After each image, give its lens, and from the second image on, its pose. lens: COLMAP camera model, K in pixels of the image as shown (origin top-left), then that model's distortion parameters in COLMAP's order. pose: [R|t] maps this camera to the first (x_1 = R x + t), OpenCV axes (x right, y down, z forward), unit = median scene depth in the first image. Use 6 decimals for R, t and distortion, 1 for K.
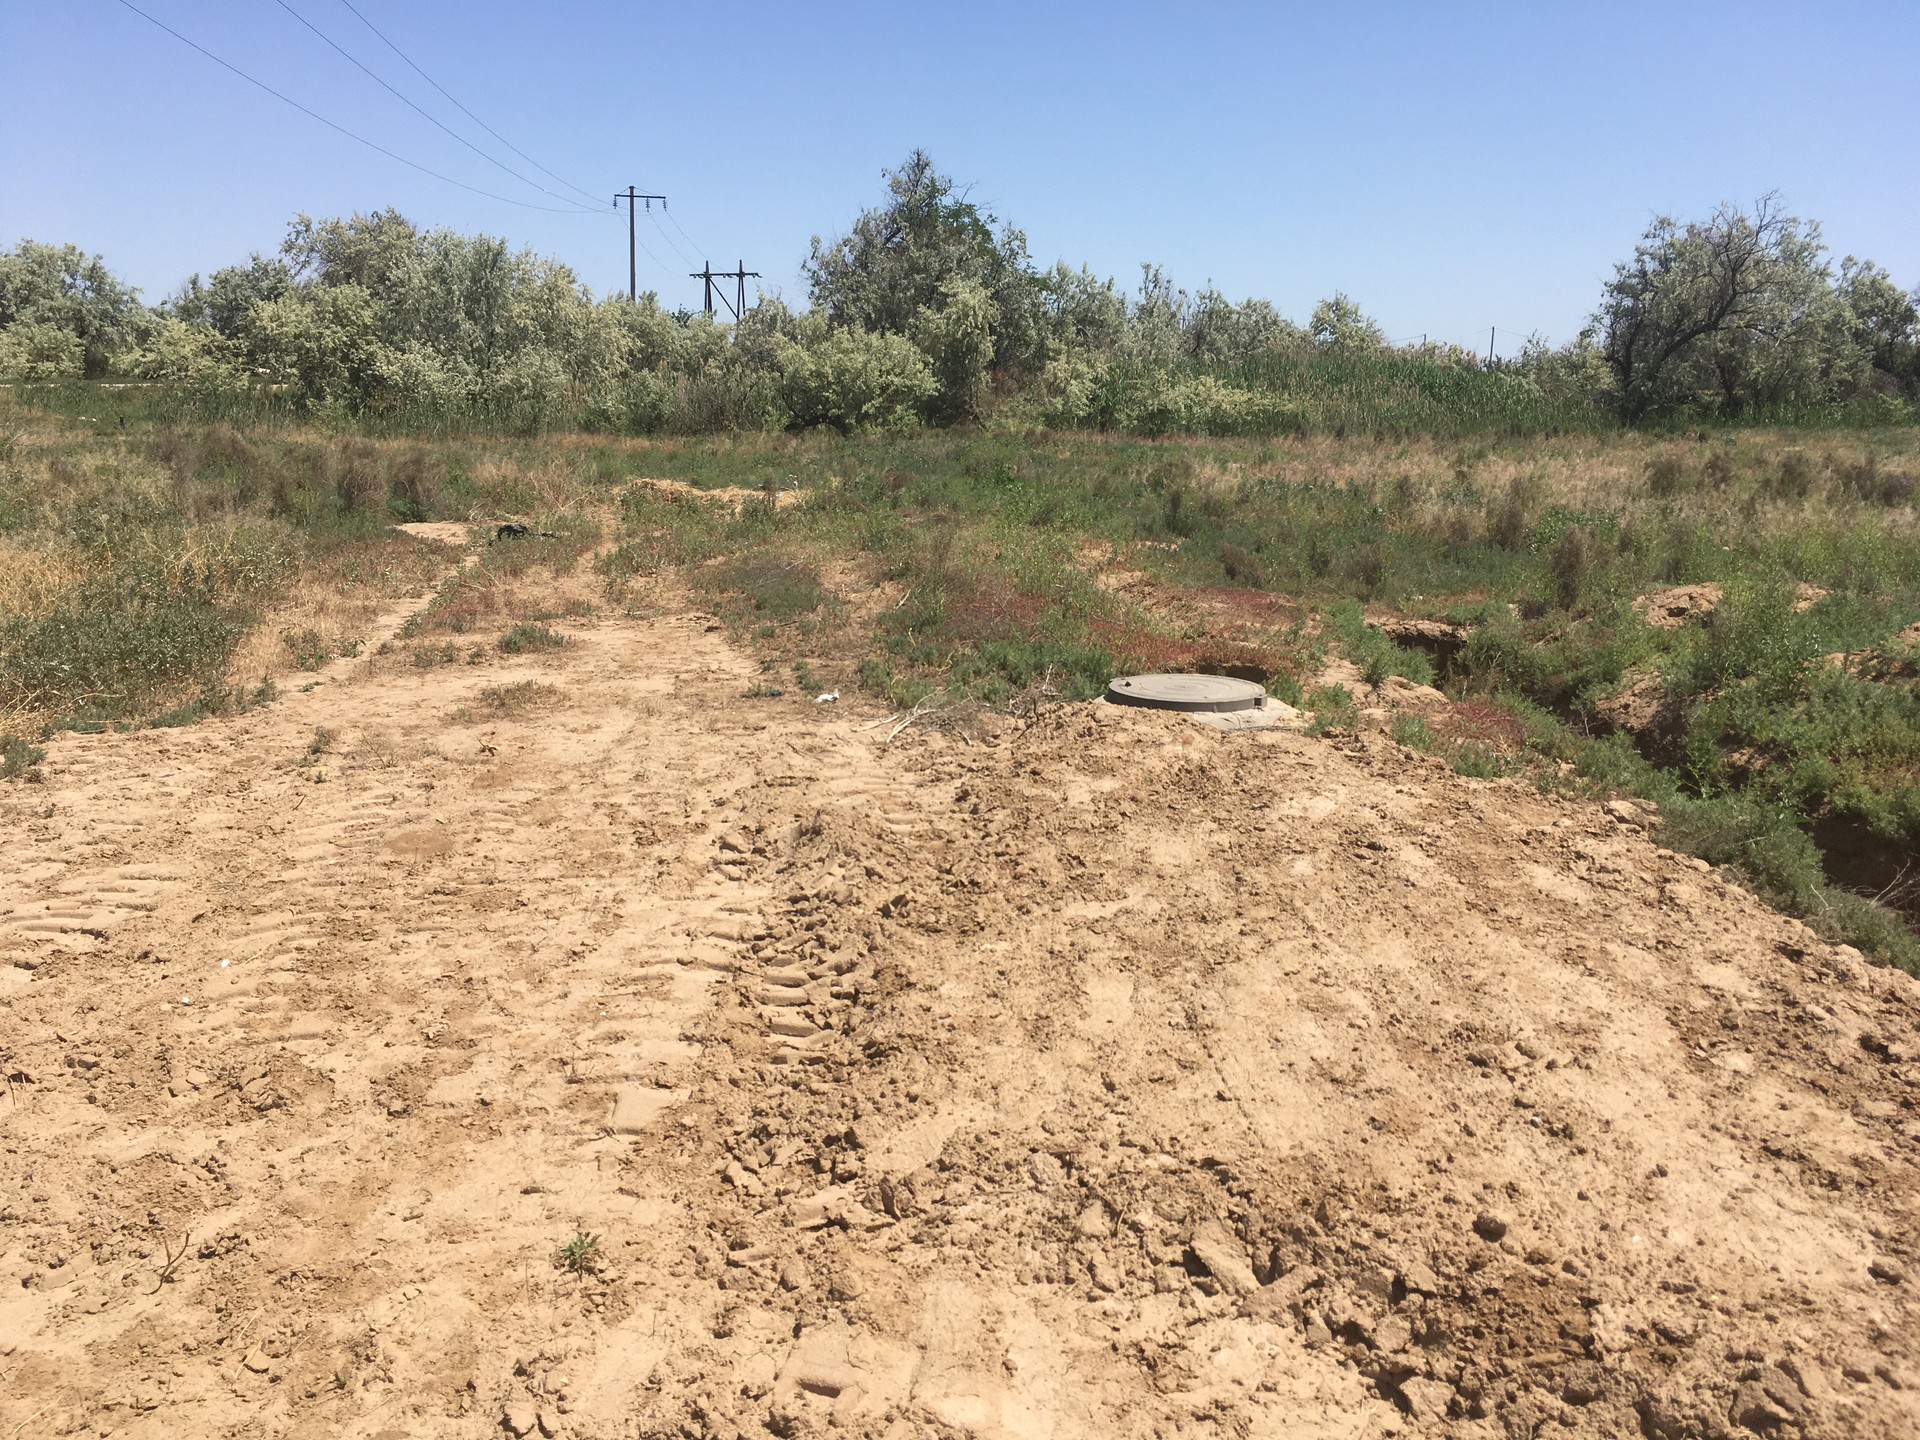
lens RADIAL K [[1629.0, 0, 951.6], [0, 1629.0, 725.8], [0, 0, 1]] dist [0.064429, -0.070200]
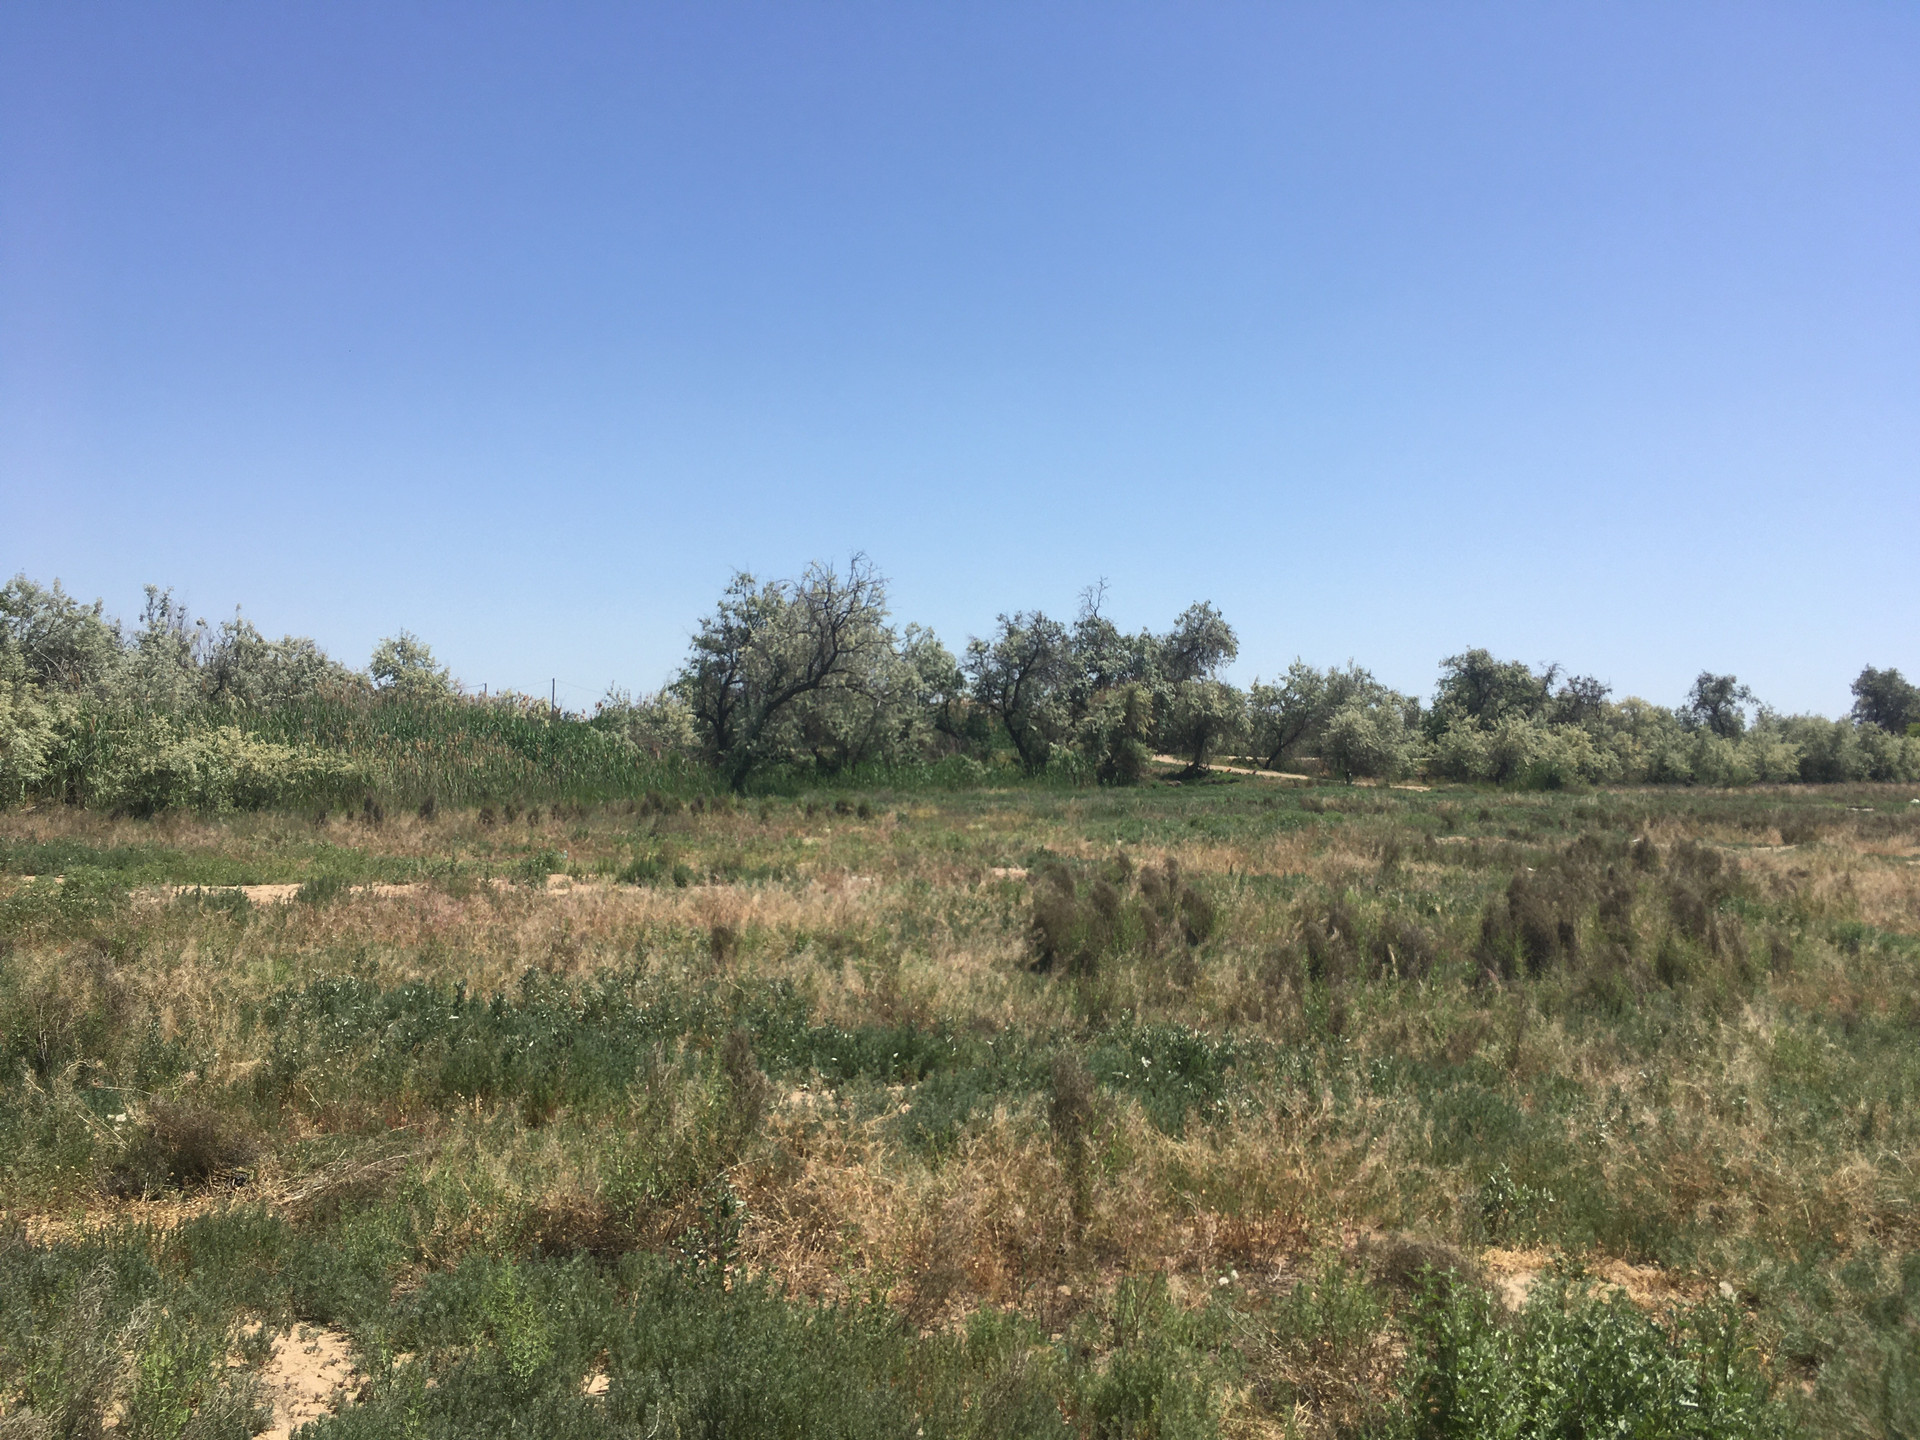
lens RADIAL K [[1629.0, 0, 951.6], [0, 1629.0, 725.8], [0, 0, 1]] dist [0.064429, -0.070200]
pose [[0.848900, 0.013972, 0.528369, 0.030181], [0.096054, 0.978927, -0.180211, -0.036686], [-0.519752, 0.203733, 0.829669, 0.160364]]
